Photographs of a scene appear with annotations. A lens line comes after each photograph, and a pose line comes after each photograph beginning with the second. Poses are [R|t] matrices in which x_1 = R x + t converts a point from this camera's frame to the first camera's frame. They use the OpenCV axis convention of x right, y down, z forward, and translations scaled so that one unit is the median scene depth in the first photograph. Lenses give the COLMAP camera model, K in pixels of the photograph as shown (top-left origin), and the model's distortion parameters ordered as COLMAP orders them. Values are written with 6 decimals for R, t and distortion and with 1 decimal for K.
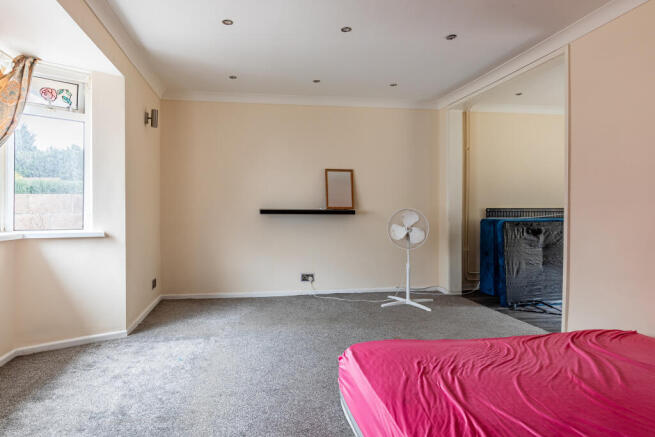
lens RADIAL K [[392.9, 0, 326.4], [0, 392.9, 211.5], [0, 0, 1]] dist [0.001029, -0.000148]
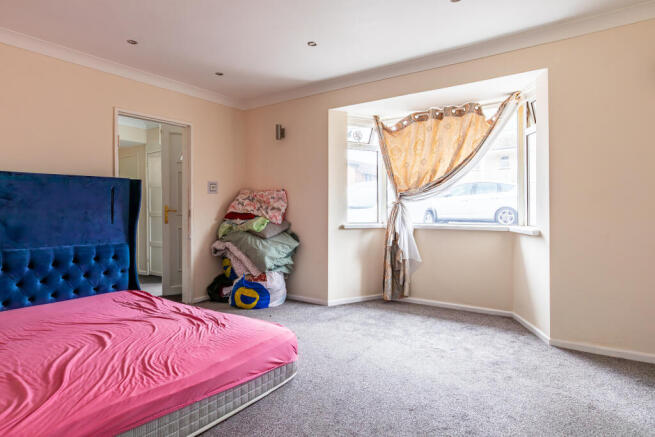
lens RADIAL K [[392.9, 0, 326.4], [0, 392.9, 211.5], [0, 0, 1]] dist [0.001029, -0.000148]
pose [[-0.717001, 0.000474, -0.697072, 0.565594], [0.004045, 0.999986, -0.003481, 0.003762], [0.697061, -0.005316, -0.716993, 1.403031]]
